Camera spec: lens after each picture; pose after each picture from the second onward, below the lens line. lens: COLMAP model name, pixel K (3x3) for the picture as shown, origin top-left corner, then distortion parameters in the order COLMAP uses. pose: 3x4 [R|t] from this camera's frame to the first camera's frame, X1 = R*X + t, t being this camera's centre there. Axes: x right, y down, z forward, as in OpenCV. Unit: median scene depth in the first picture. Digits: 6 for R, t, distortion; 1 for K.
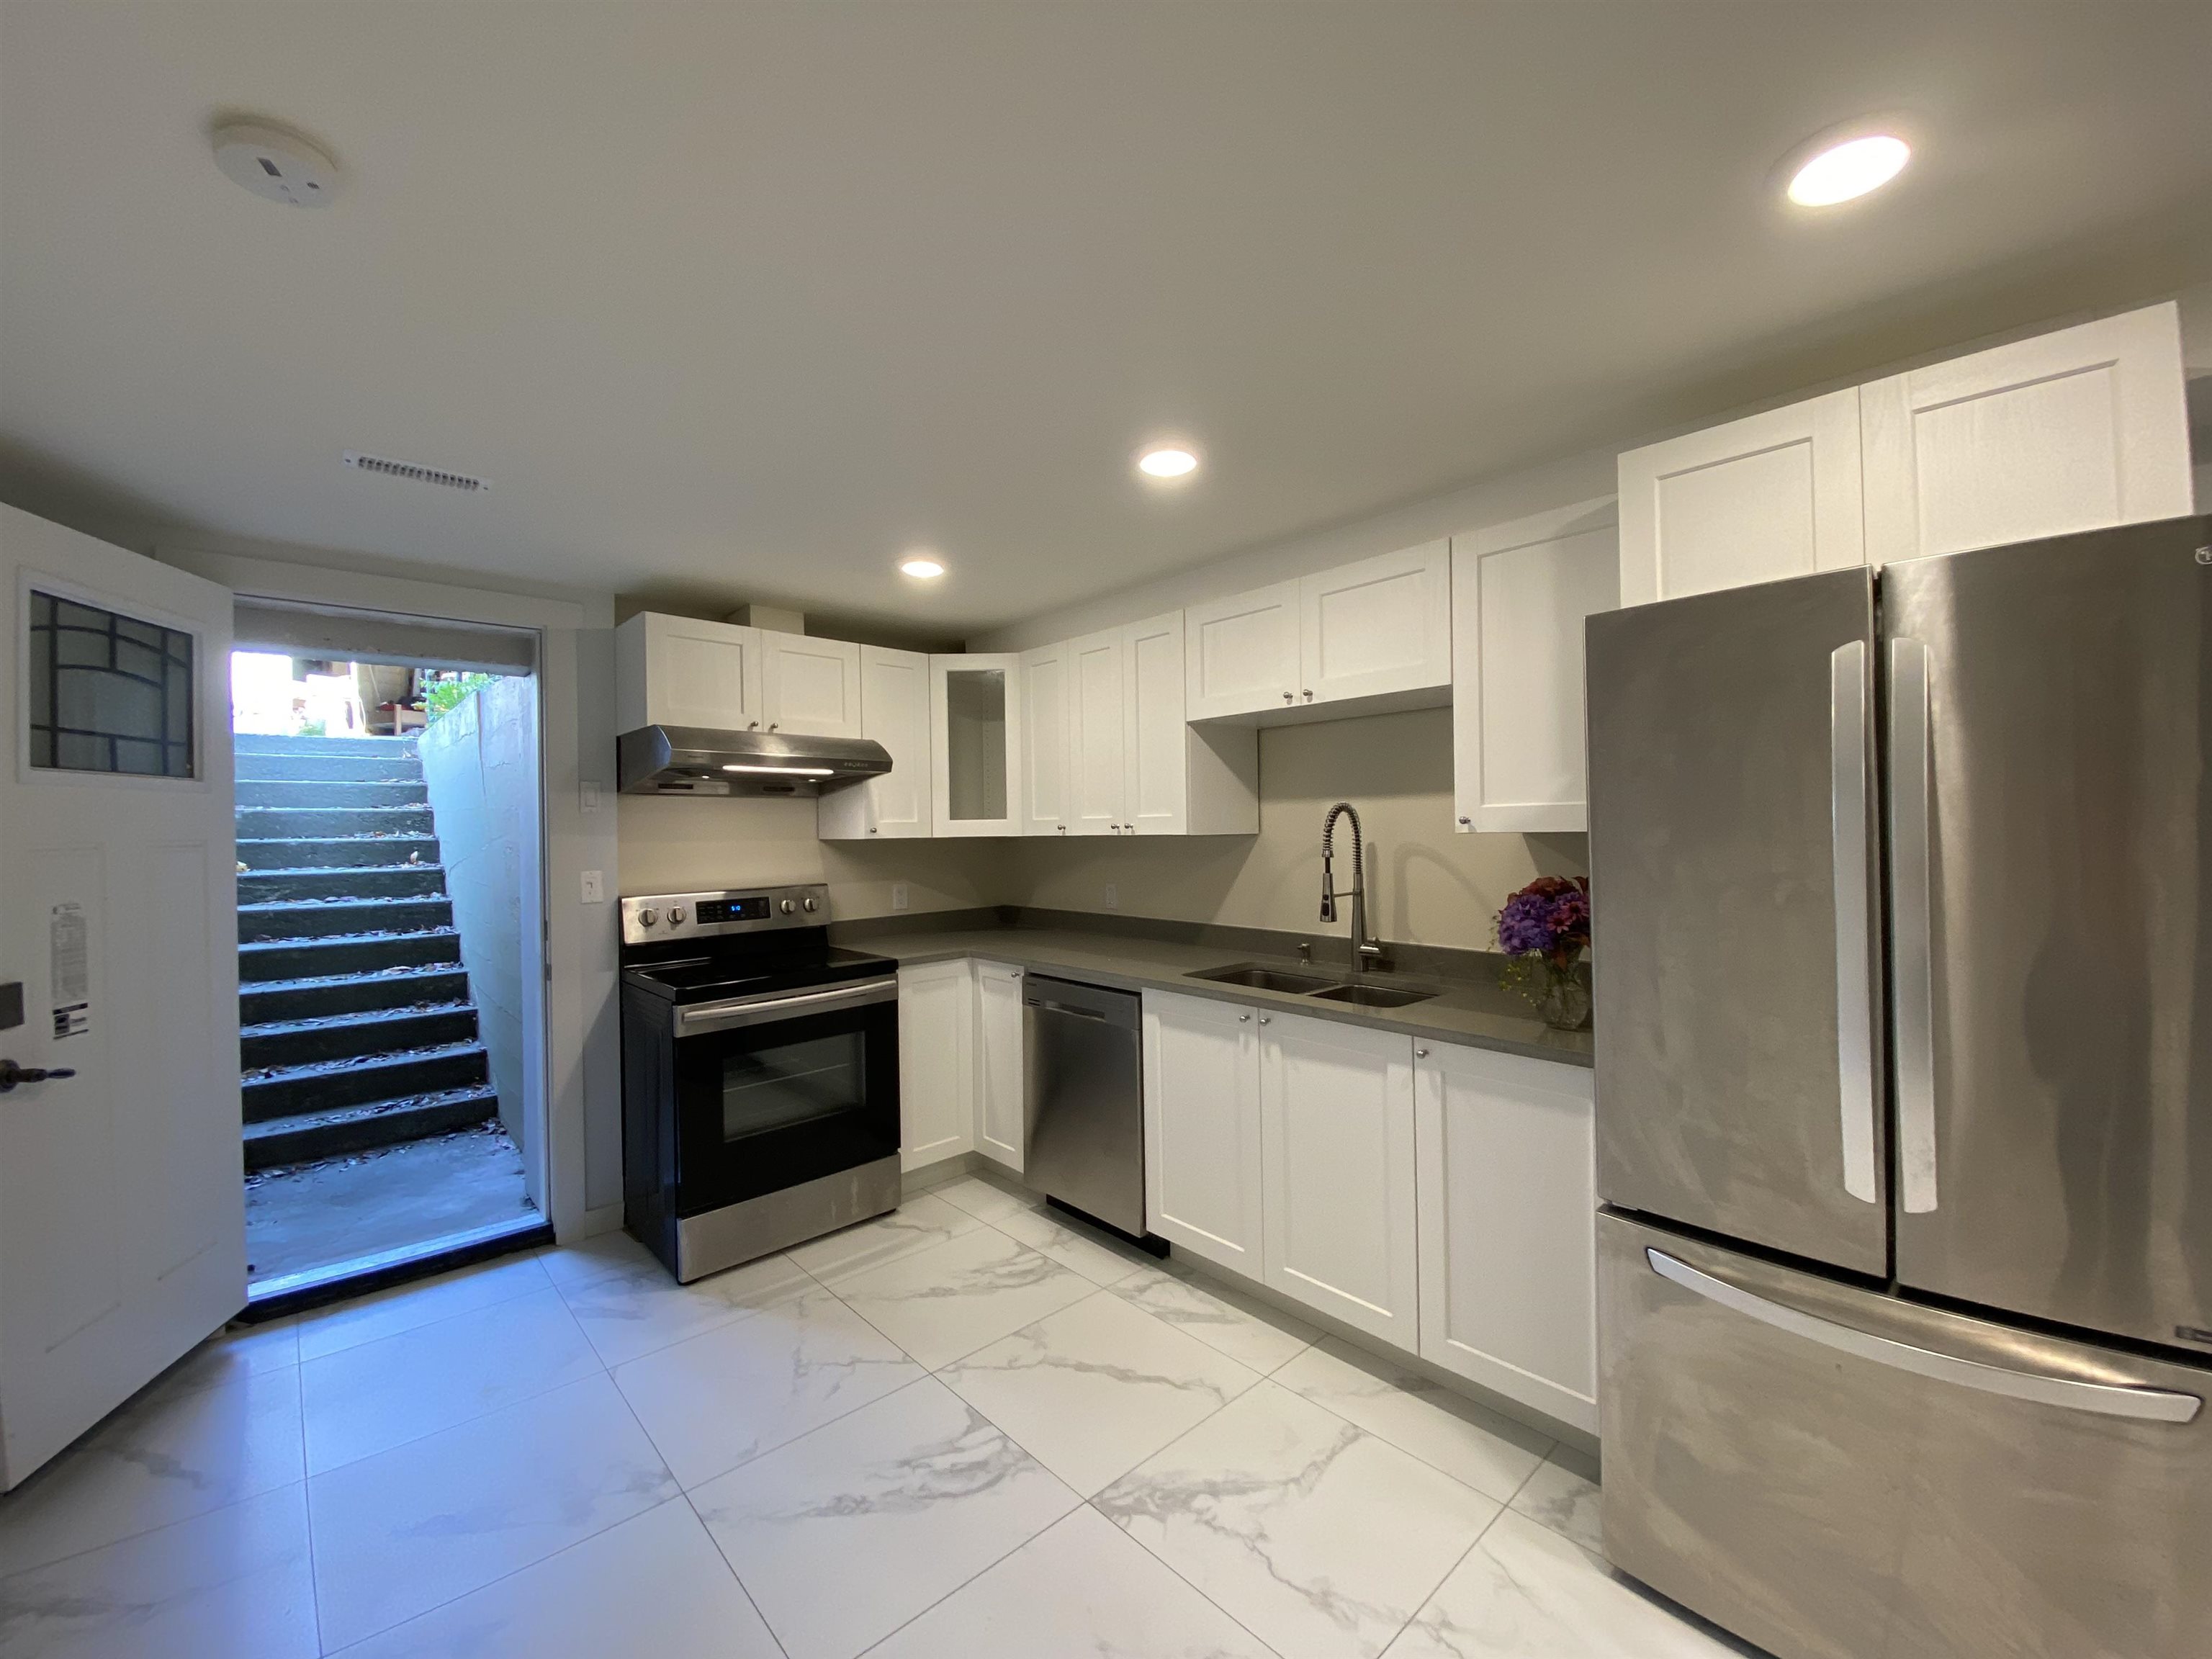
lens RADIAL K [[895.8, 0, 1107.2], [0, 895.8, 818.2], [0, 0, 1]] dist [0.014370, -0.015881]
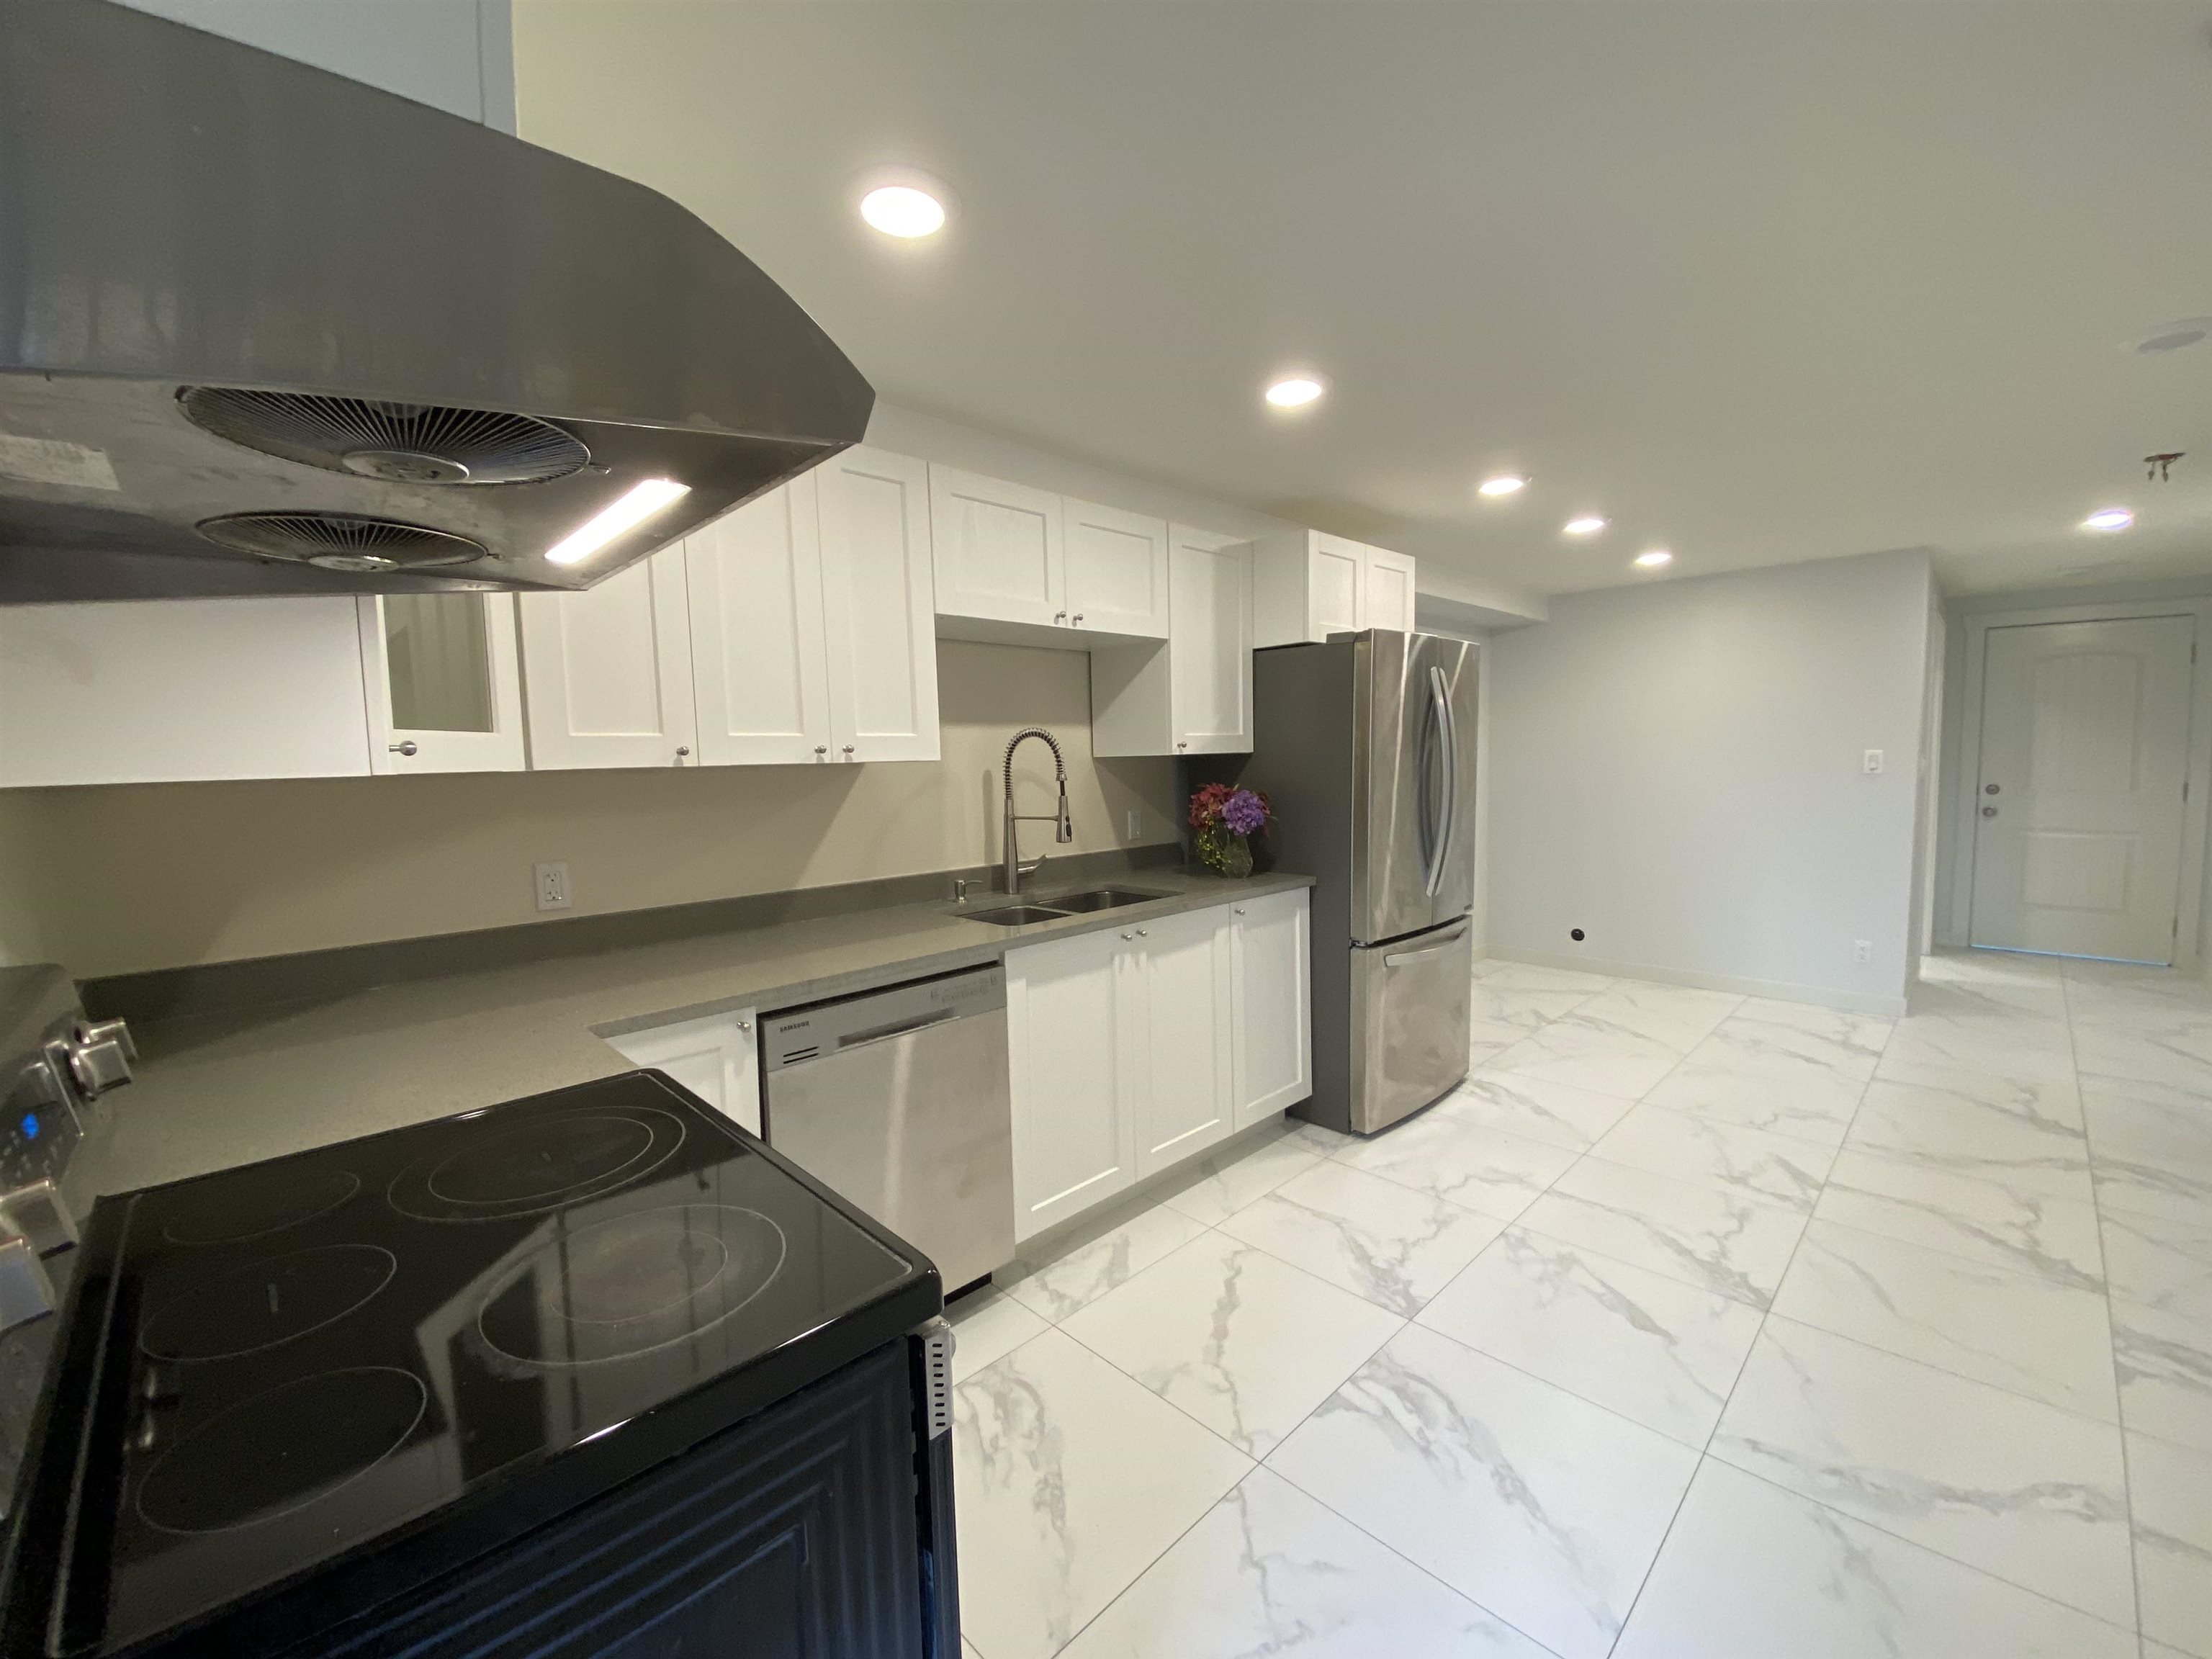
lens RADIAL K [[894.1, 0, 1105.4], [0, 894.1, 808.3], [0, 0, 1]] dist [0.002184, -0.006108]
pose [[-0.028233, -0.045043, 0.998586, -0.761991], [0.014303, 0.998864, 0.045460, 0.029419], [-0.999499, 0.015566, -0.027557, 0.951652]]
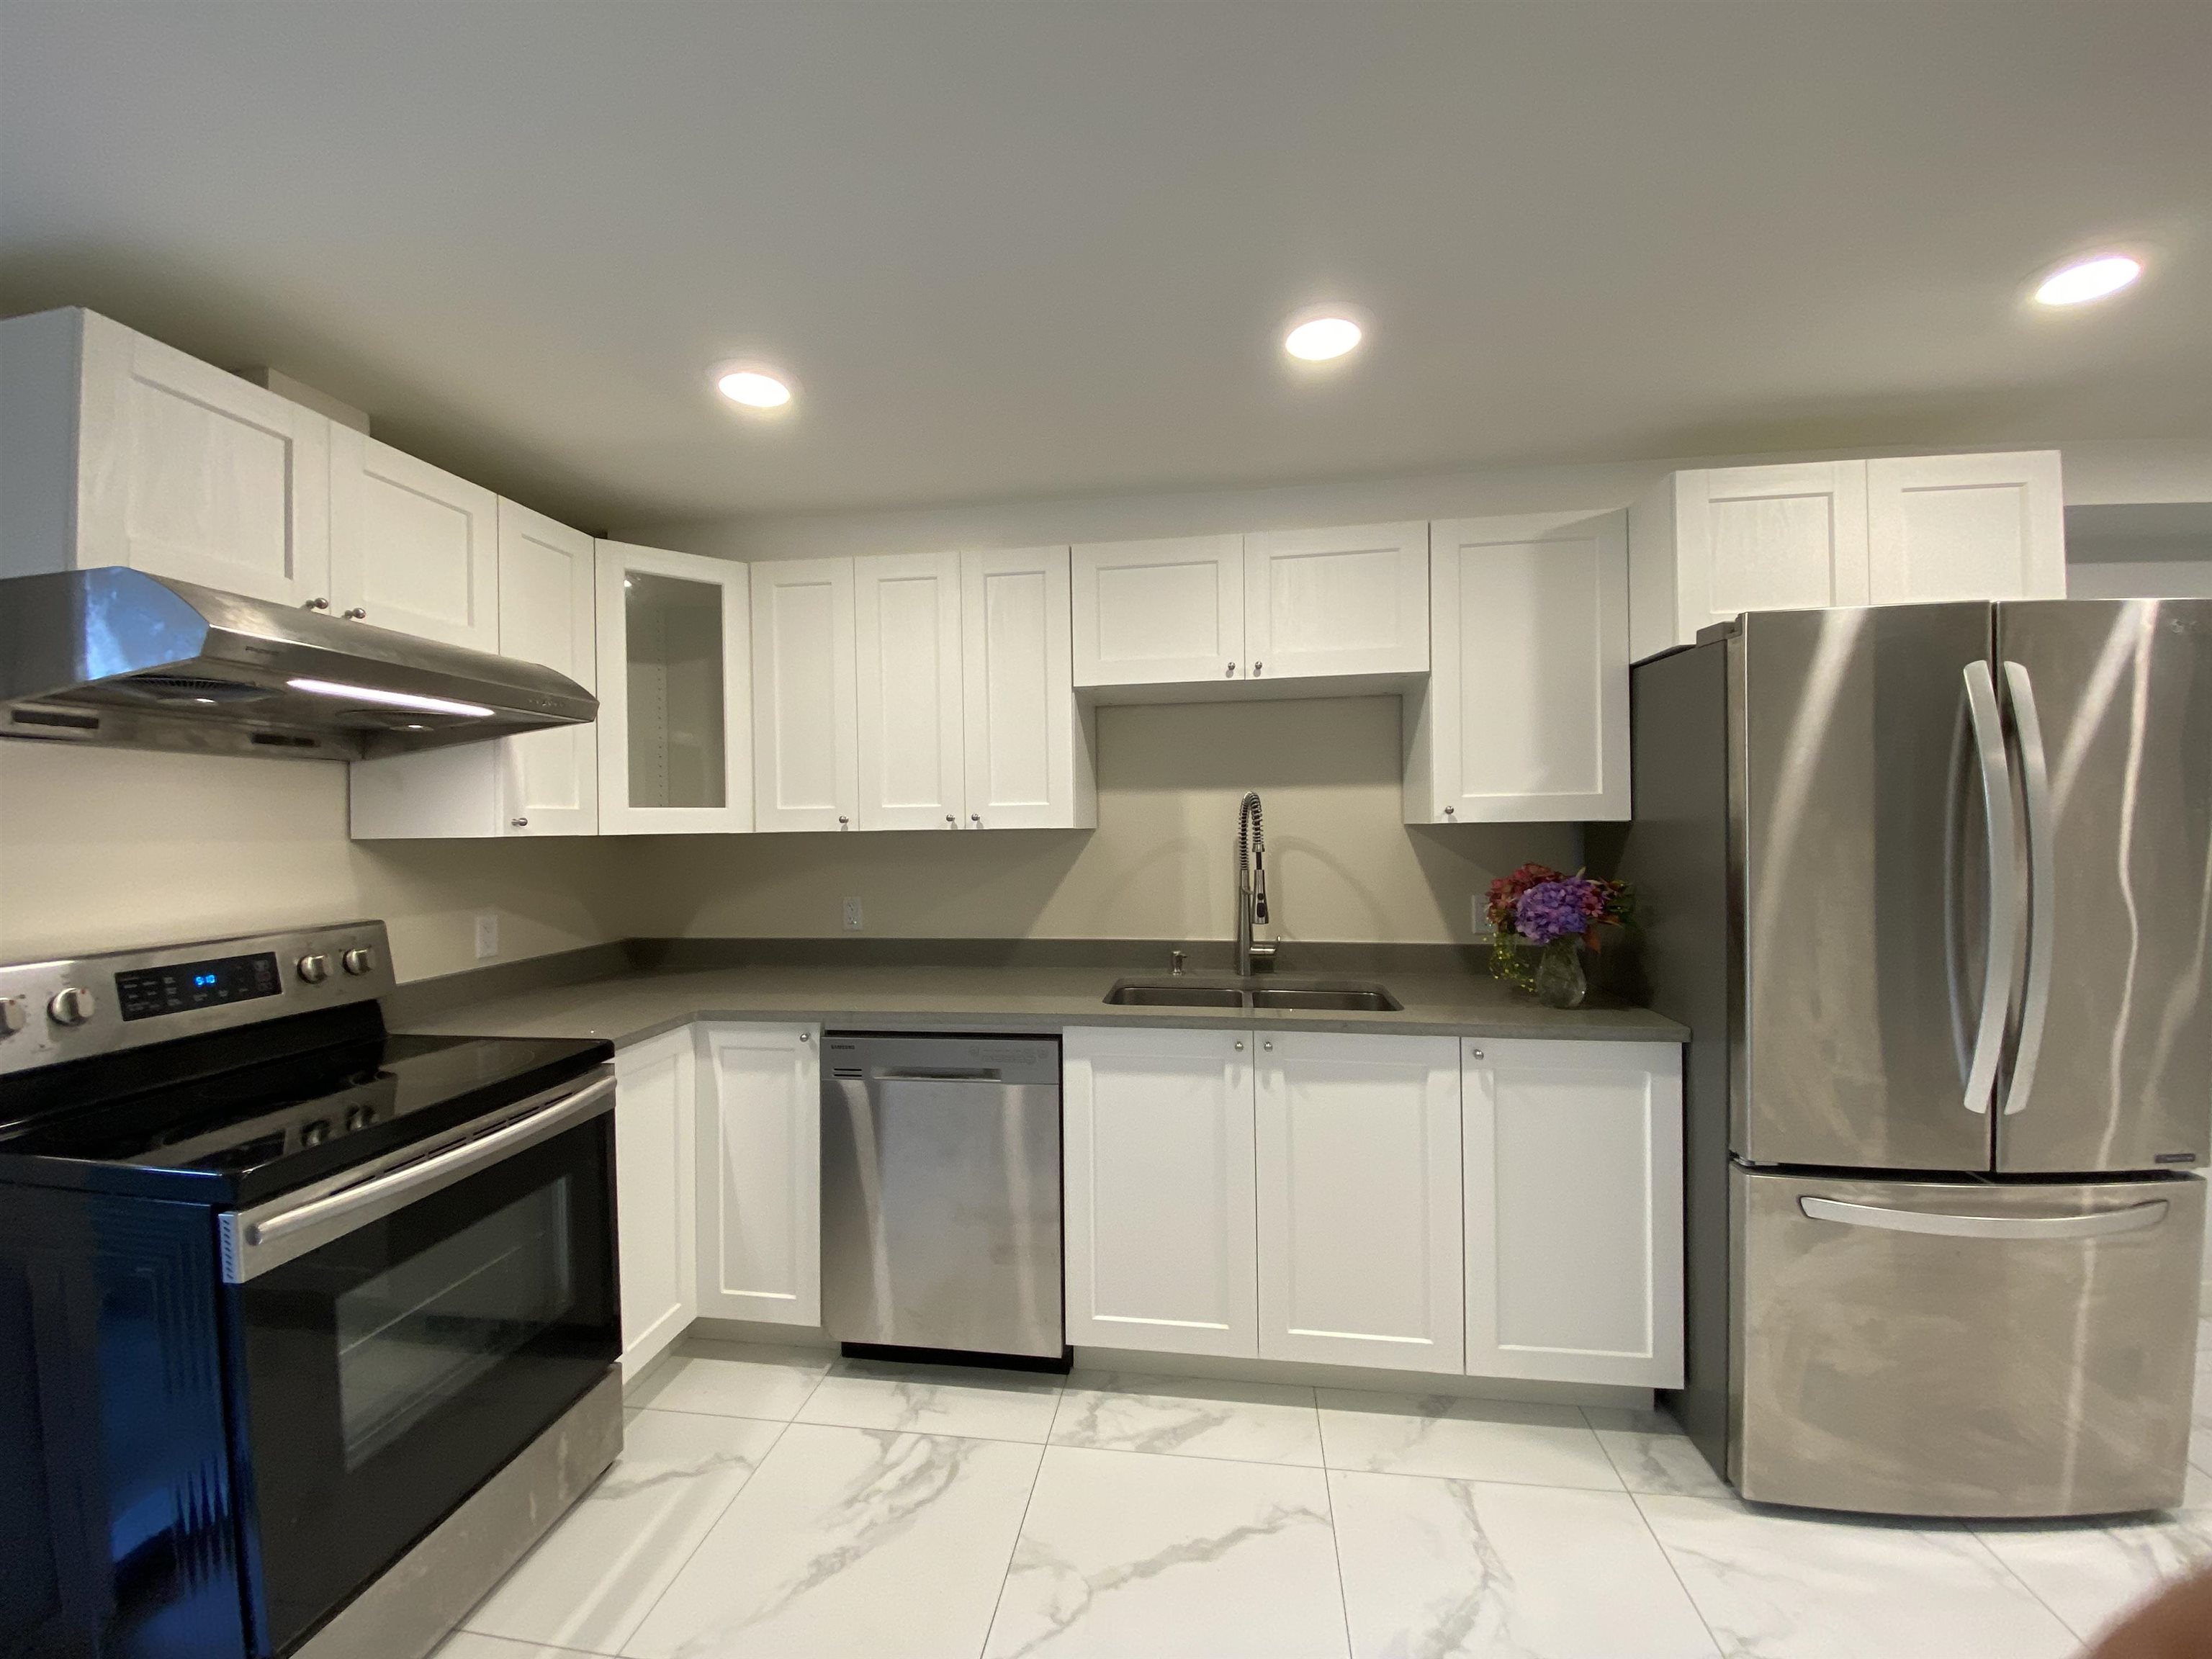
lens RADIAL K [[895.8, 0, 1105.3], [0, 895.8, 820.5], [0, 0, 1]] dist [0.014370, -0.015881]
pose [[0.775313, 0.008061, 0.631526, -0.426167], [-0.004972, 0.999965, -0.006661, 0.018222], [-0.631557, 0.002024, 0.775326, 0.392047]]
